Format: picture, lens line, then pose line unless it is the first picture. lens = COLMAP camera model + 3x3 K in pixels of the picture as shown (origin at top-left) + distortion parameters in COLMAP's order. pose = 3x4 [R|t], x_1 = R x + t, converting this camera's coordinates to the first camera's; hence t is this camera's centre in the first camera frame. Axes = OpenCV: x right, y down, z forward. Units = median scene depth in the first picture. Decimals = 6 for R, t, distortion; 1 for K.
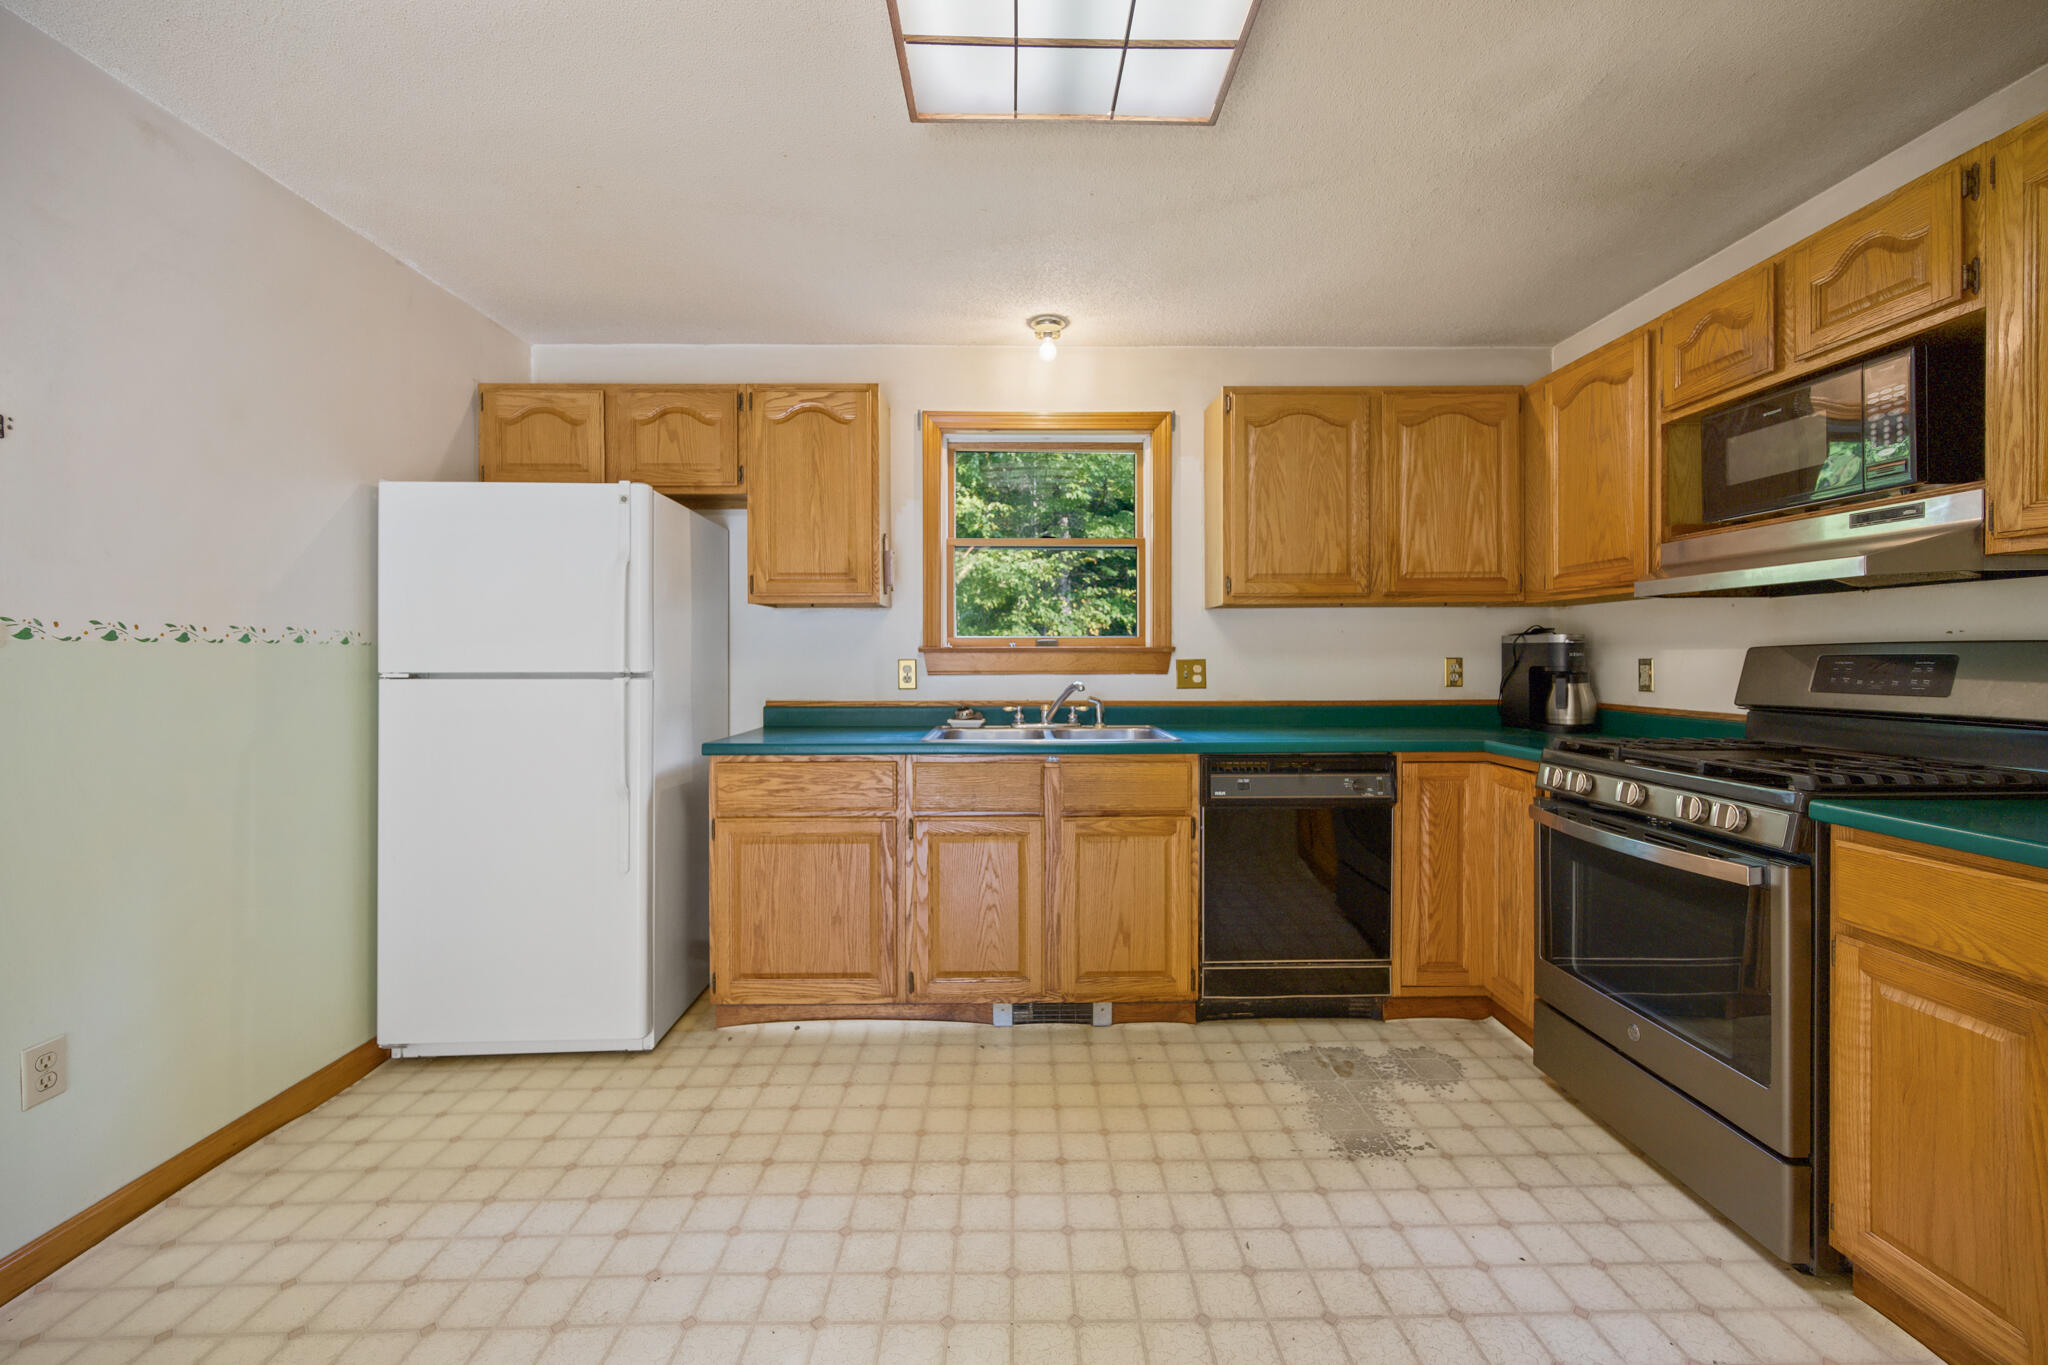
lens RADIAL K [[818.8, 0, 1025.7], [0, 818.8, 663.6], [0, 0, 1]] dist [0.000878, -0.000134]
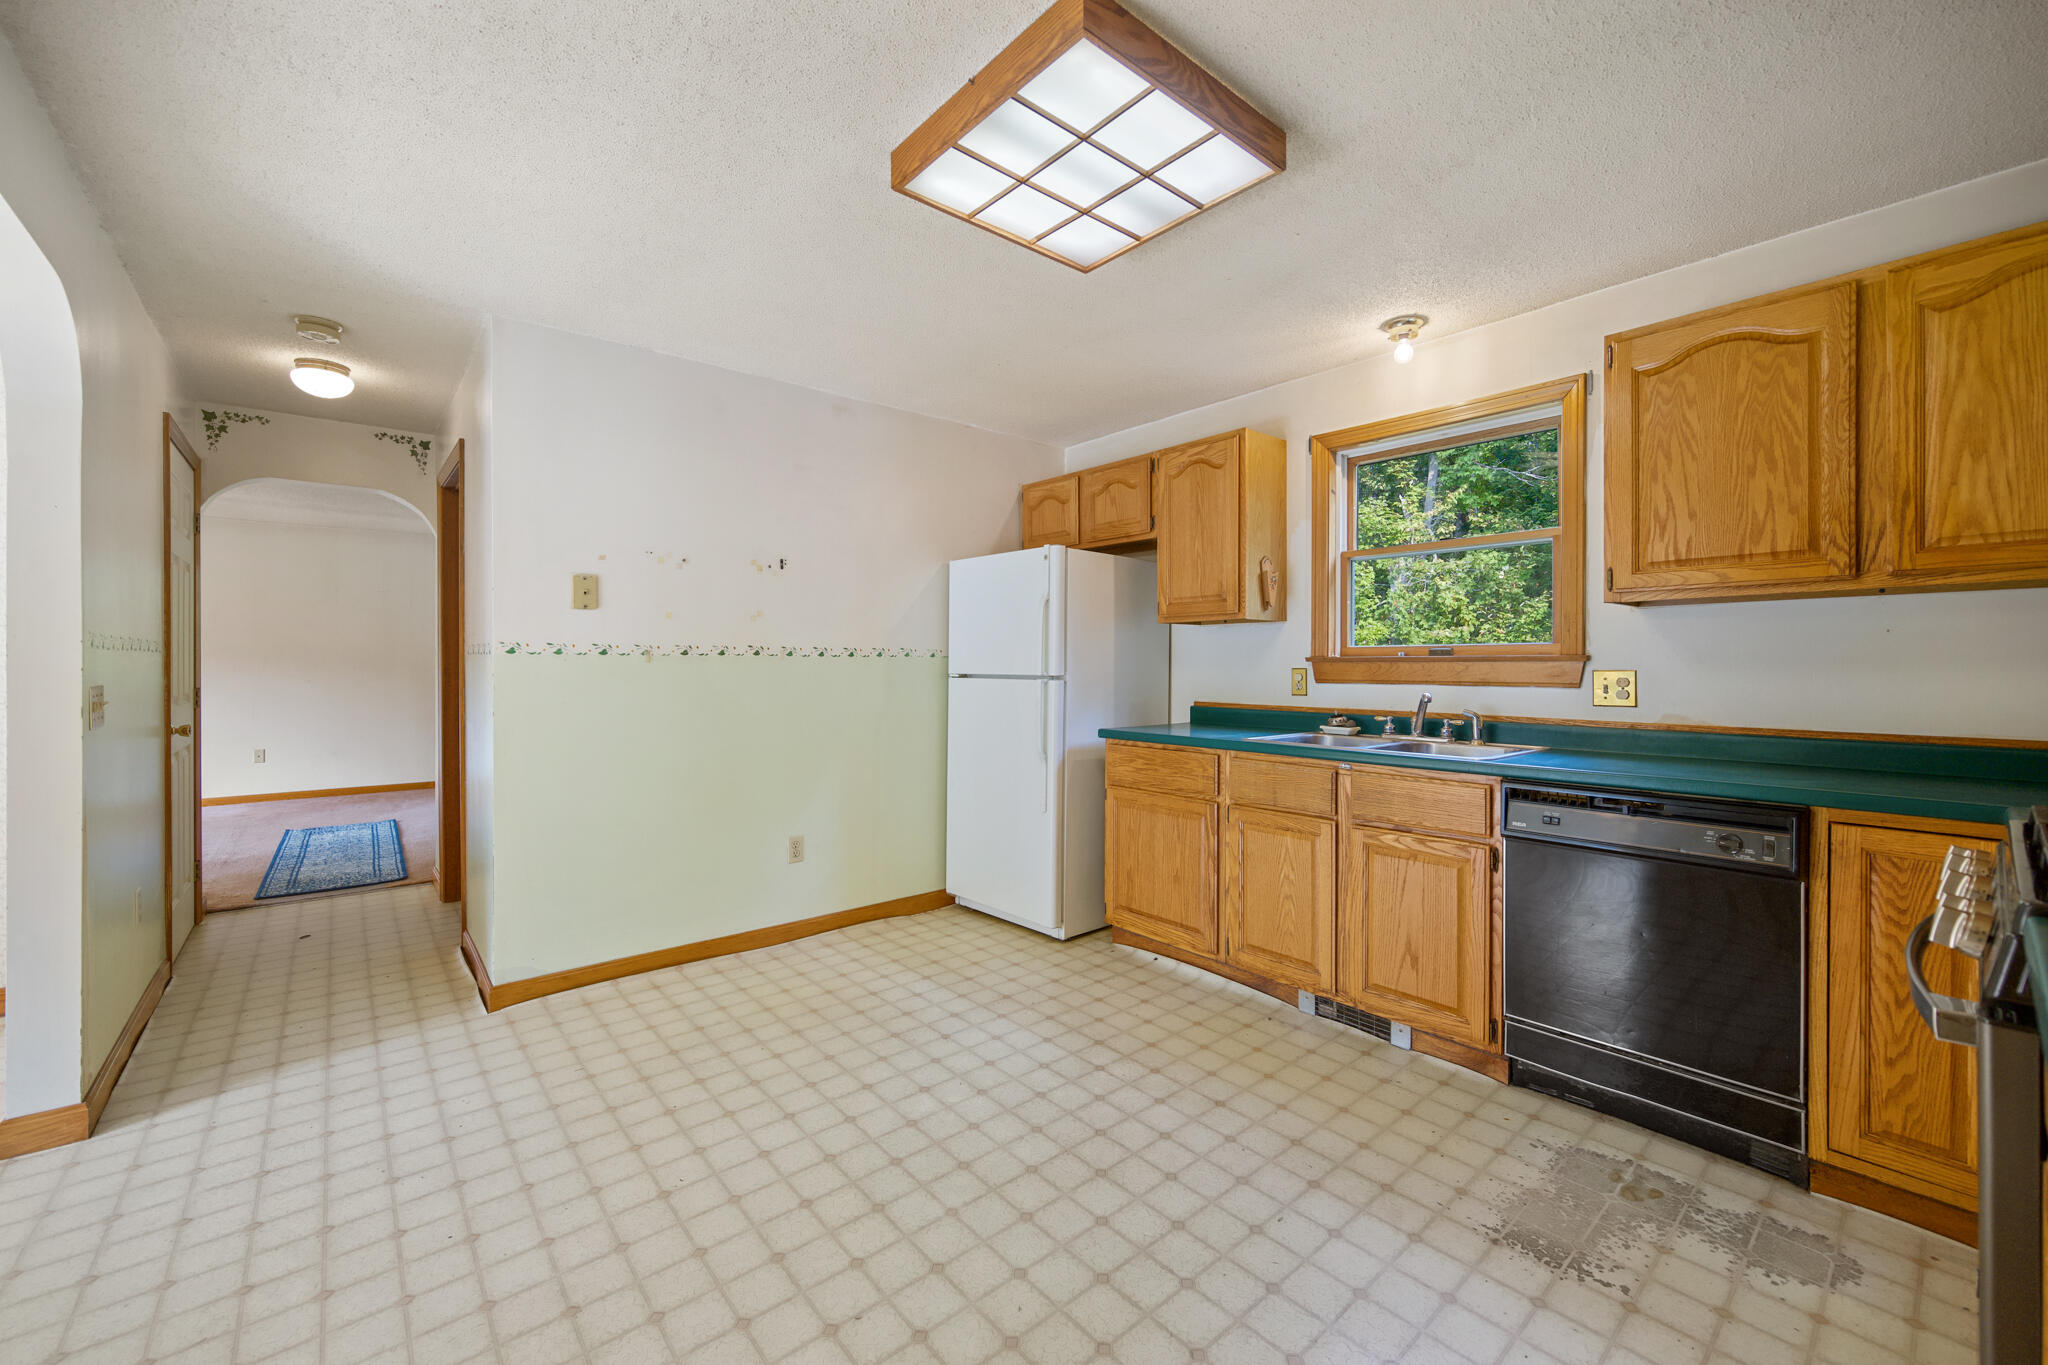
lens RADIAL K [[818.8, 0, 1024.1], [0, 818.8, 672.0], [0, 0, 1]] dist [0.000878, -0.000134]
pose [[0.632235, 0.010319, -0.774708, 0.566502], [-0.010198, 0.999936, 0.004997, -0.002205], [0.774710, 0.004741, 0.632299, 0.041320]]
